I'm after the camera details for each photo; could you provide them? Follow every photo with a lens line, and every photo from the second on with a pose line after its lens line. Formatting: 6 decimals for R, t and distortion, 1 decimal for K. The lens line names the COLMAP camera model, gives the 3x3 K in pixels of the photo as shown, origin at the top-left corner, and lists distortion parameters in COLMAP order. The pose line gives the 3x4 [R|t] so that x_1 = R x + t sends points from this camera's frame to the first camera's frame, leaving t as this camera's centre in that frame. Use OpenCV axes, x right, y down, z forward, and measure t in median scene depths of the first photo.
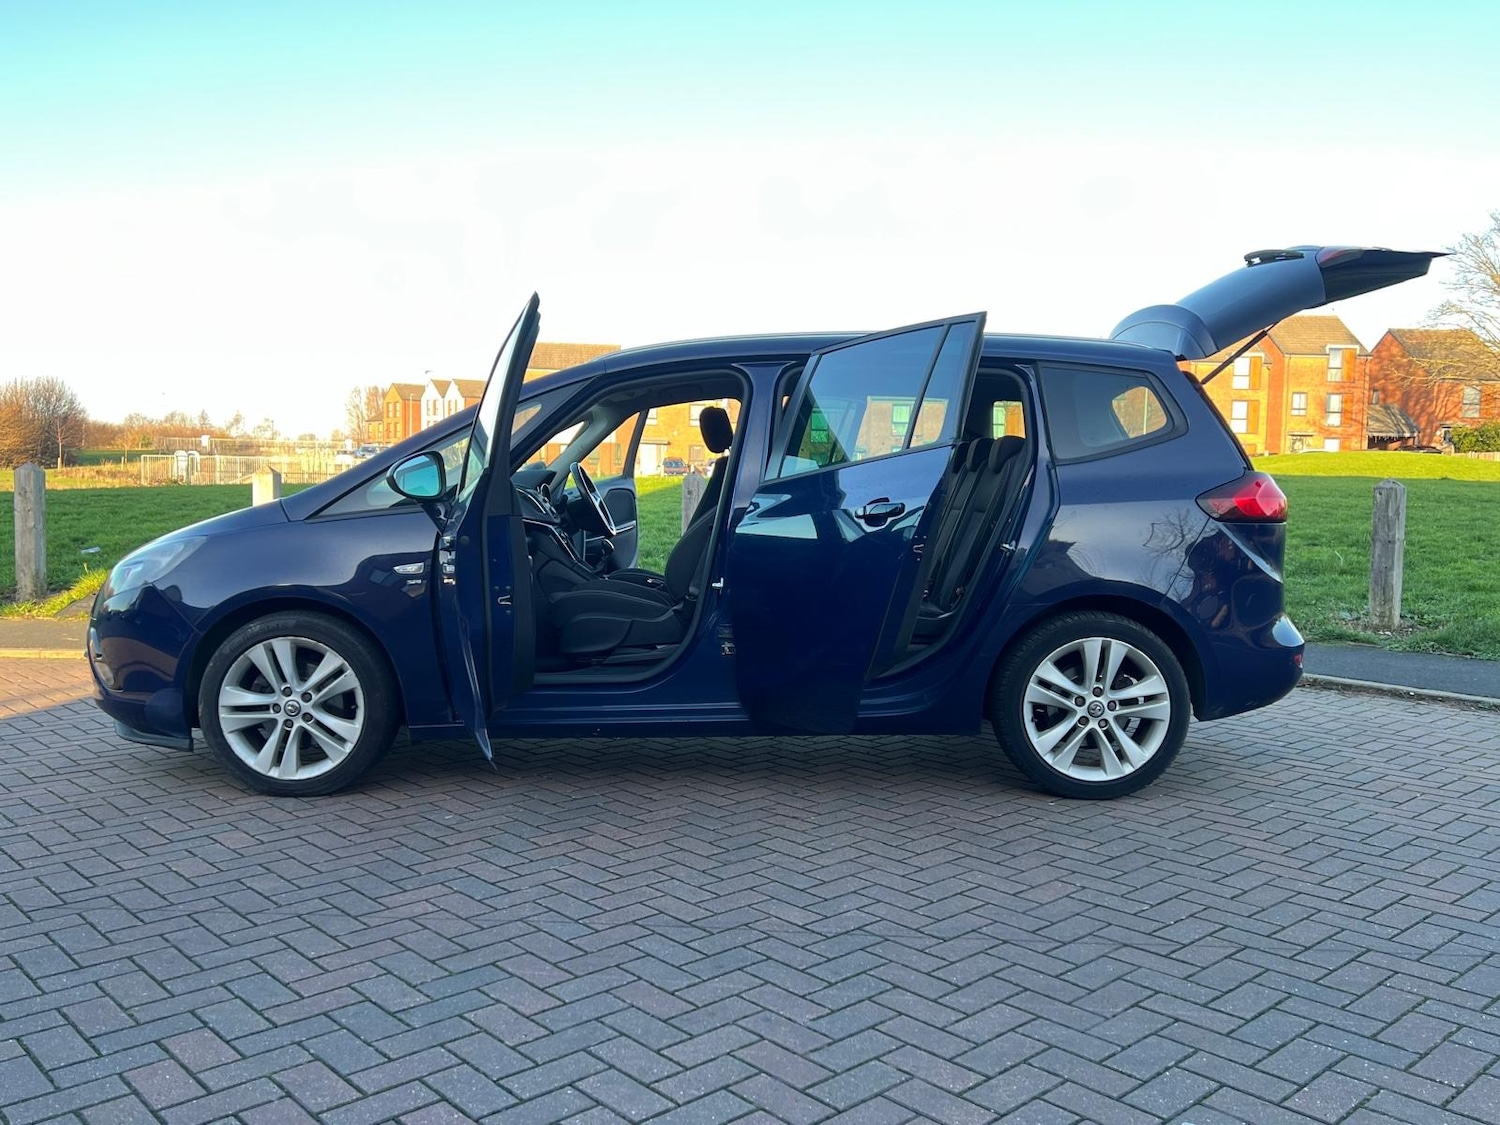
lens RADIAL K [[1315.7, 0, 758.4], [0, 1315.7, 559.4], [0, 0, 1]] dist [0.055918, -0.087836]
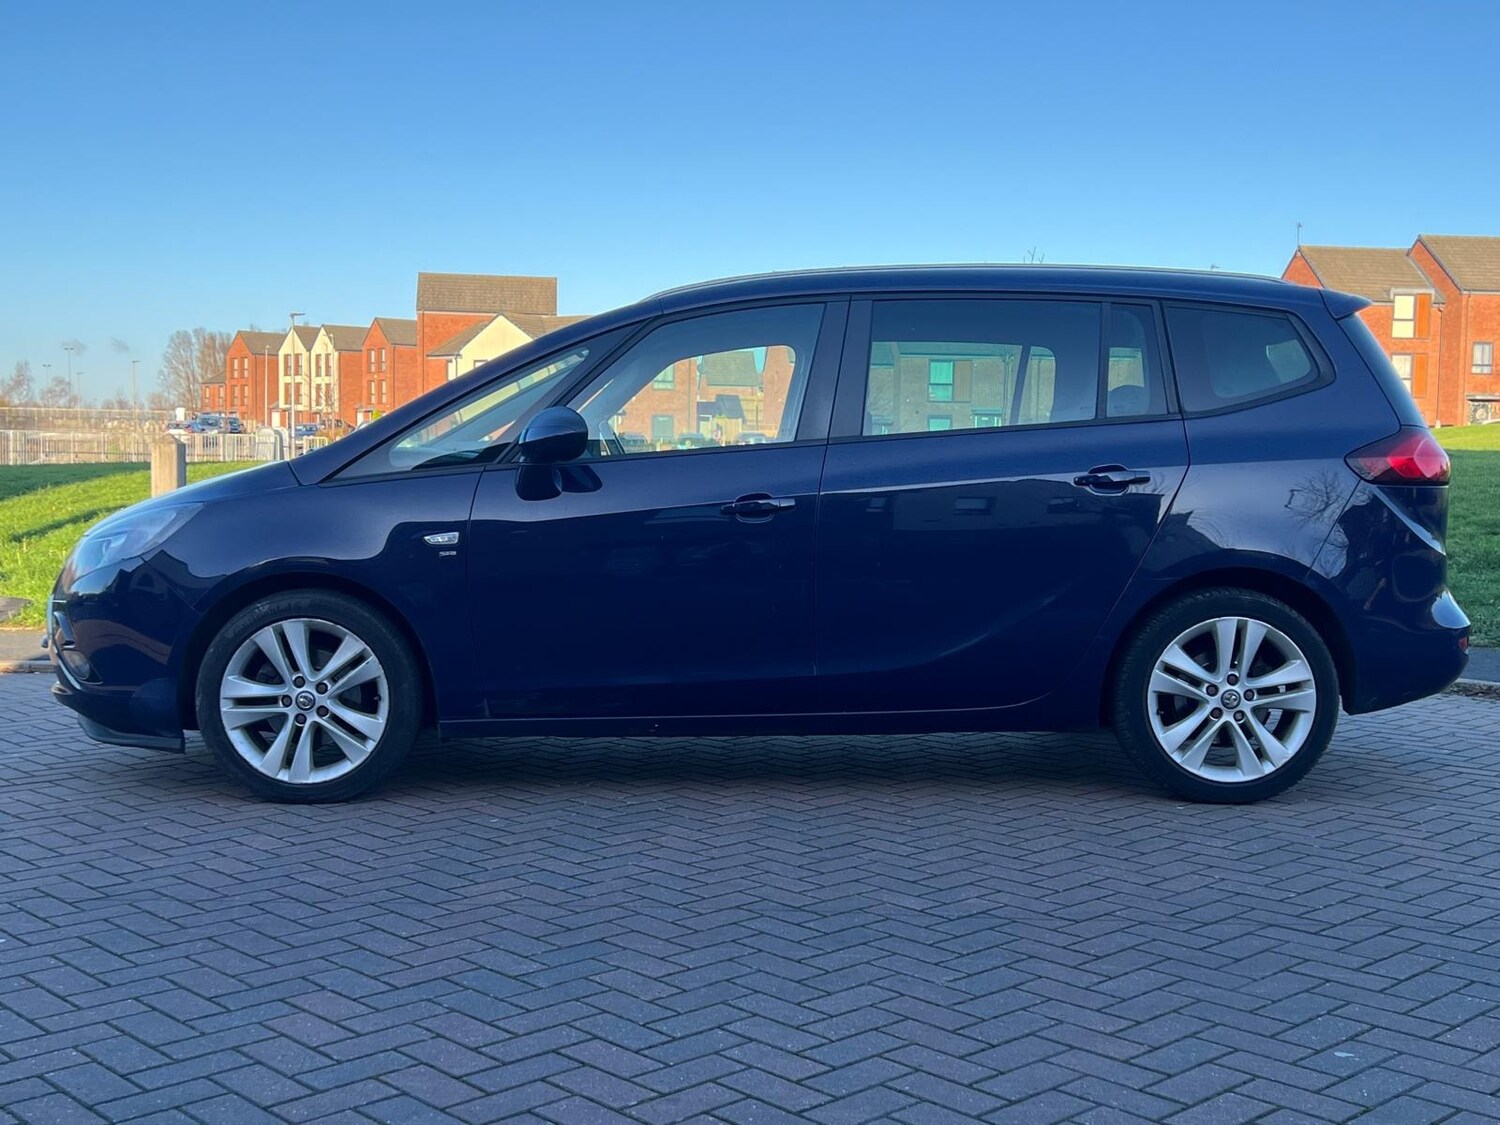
lens RADIAL K [[1810.3, 0, 761.5], [0, 1810.3, 559.4], [0, 0, 1]] dist [0.117812, -0.277970]
pose [[0.999935, -0.001913, 0.011273, -0.067124], [0.002004, 0.999965, -0.008104, 0.030414], [-0.011257, 0.008126, 0.999904, -0.199283]]
